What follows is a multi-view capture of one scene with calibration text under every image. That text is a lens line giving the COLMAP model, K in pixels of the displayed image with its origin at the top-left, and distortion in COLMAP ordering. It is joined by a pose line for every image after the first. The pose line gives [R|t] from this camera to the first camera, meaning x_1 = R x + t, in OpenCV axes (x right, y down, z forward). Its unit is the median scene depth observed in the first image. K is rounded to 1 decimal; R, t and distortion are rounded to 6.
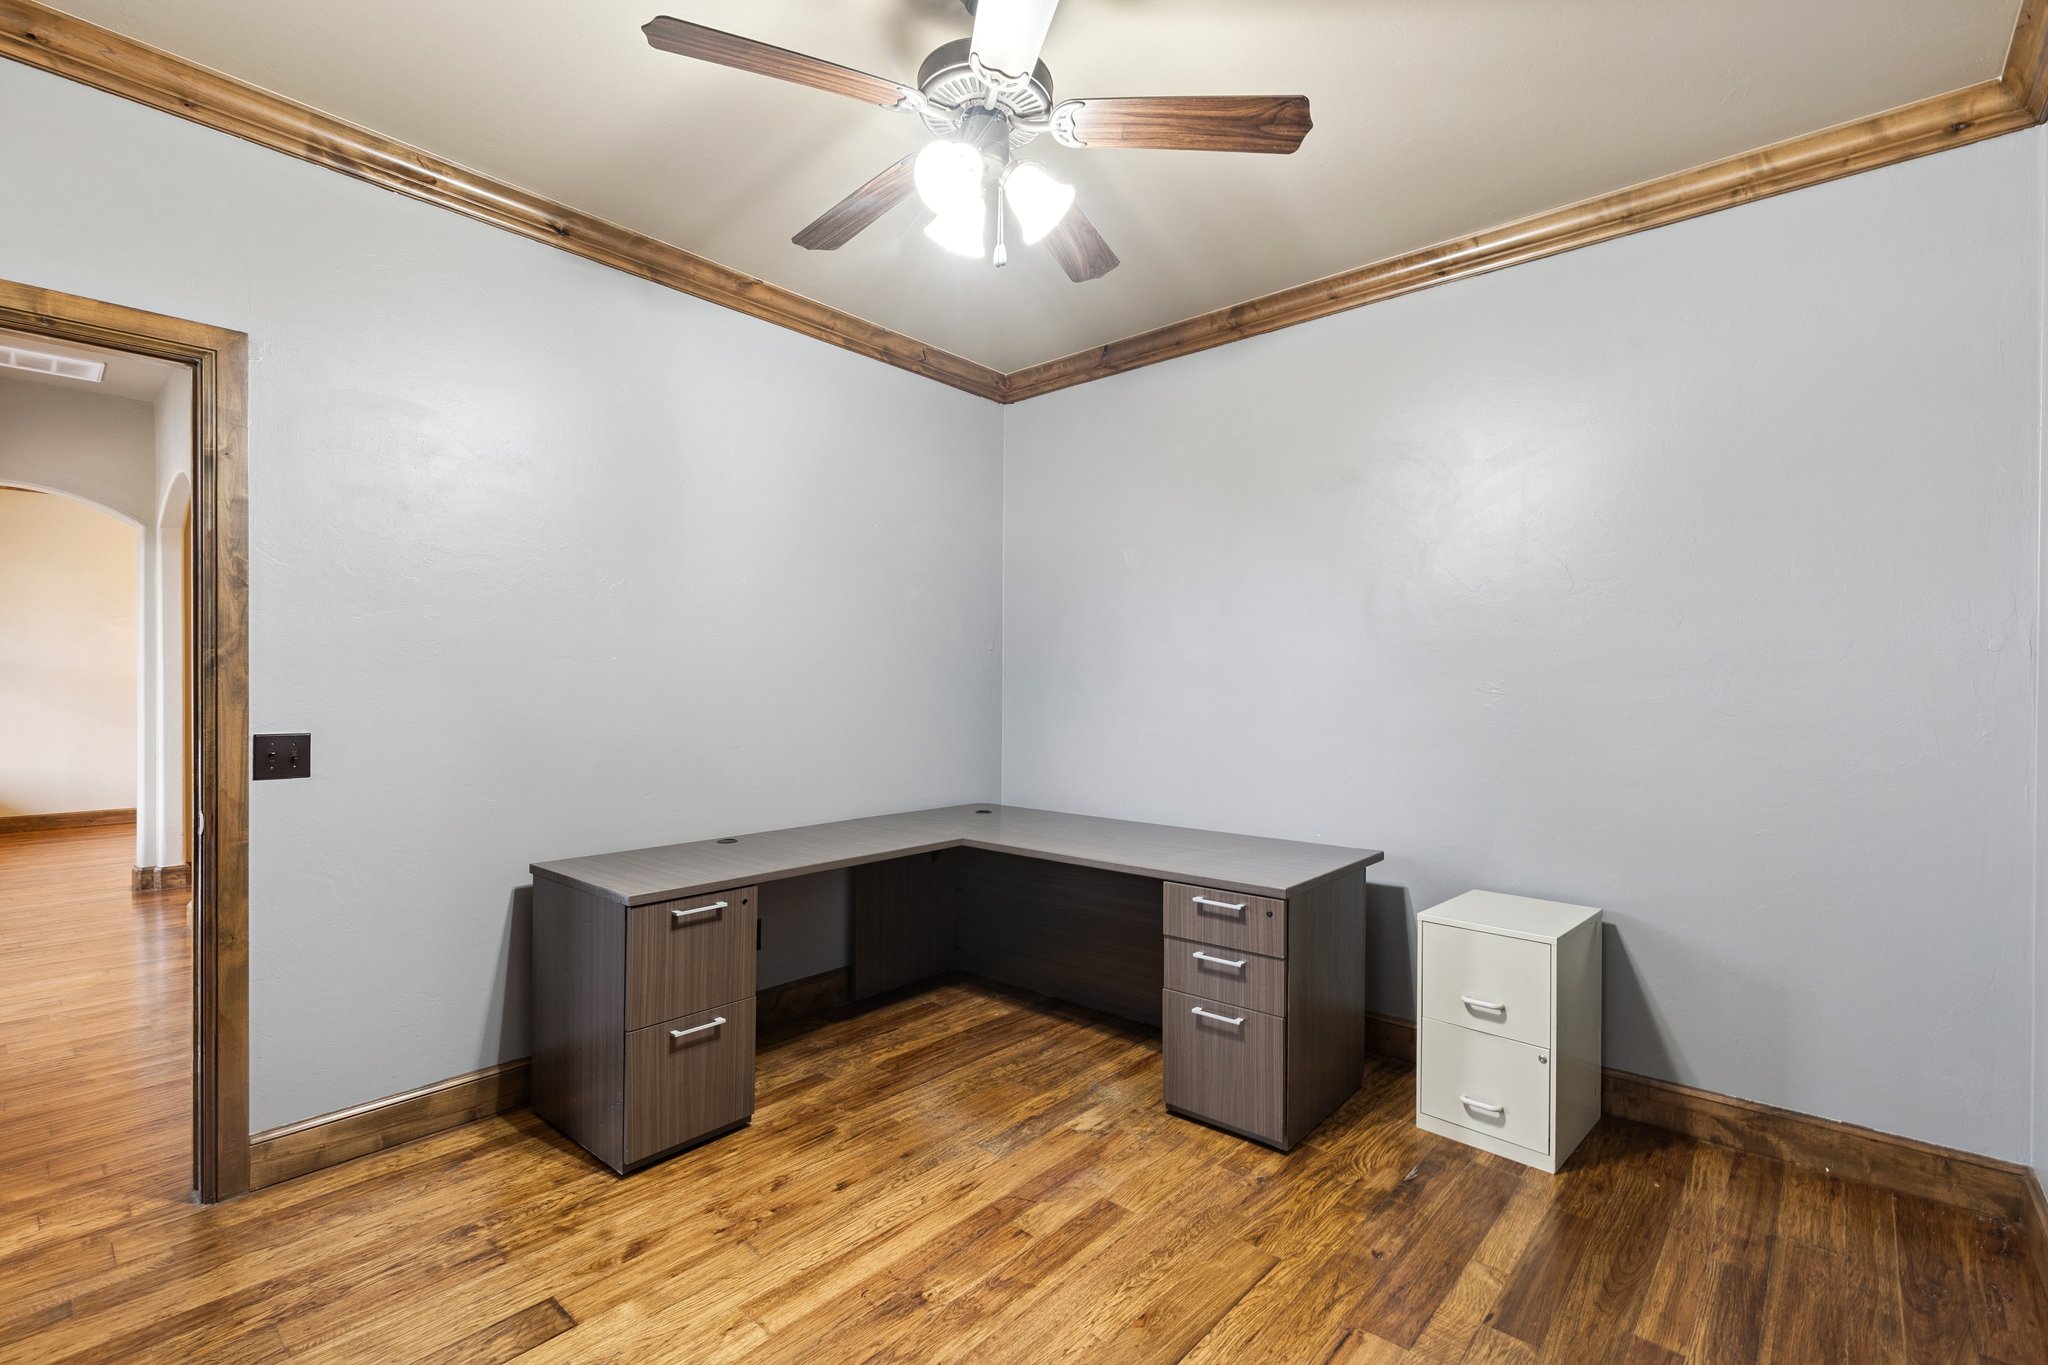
lens RADIAL K [[925.0, 0, 1024.0], [0, 925.0, 682.5], [0, 0, 1]] dist [0.012412, -0.000715]
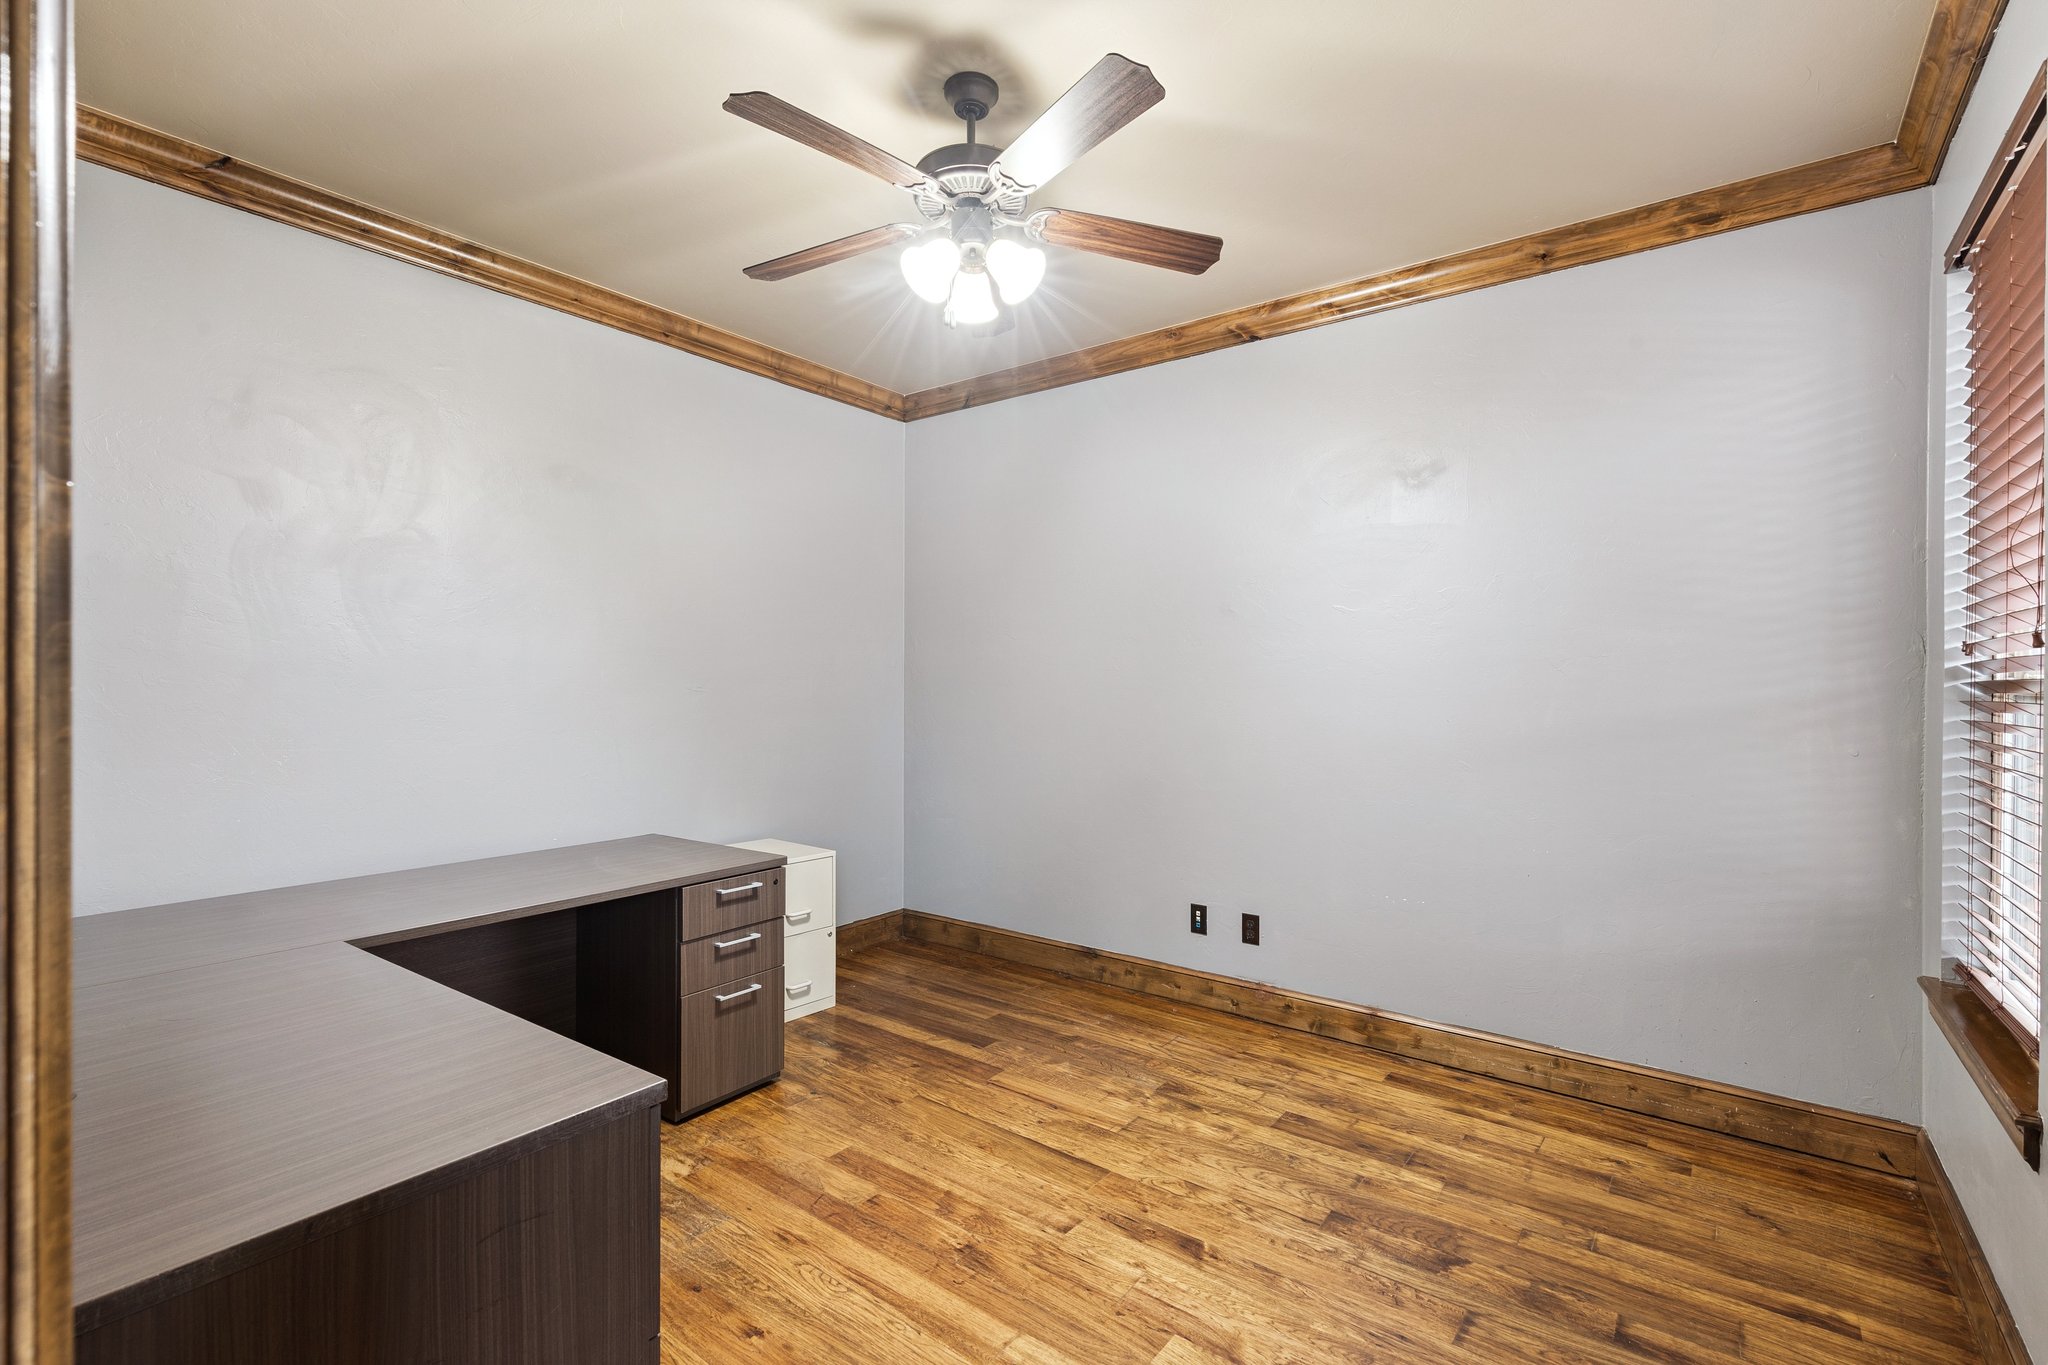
lens RADIAL K [[915.3, 0, 1024.5], [0, 915.3, 690.8], [0, 0, 1]] dist [-0.001591, -0.000108]
pose [[-0.070740, -0.008762, 0.997456, -1.048991], [0.004635, 0.999948, 0.009113, 0.001562], [-0.997484, 0.005268, -0.070696, 0.894491]]
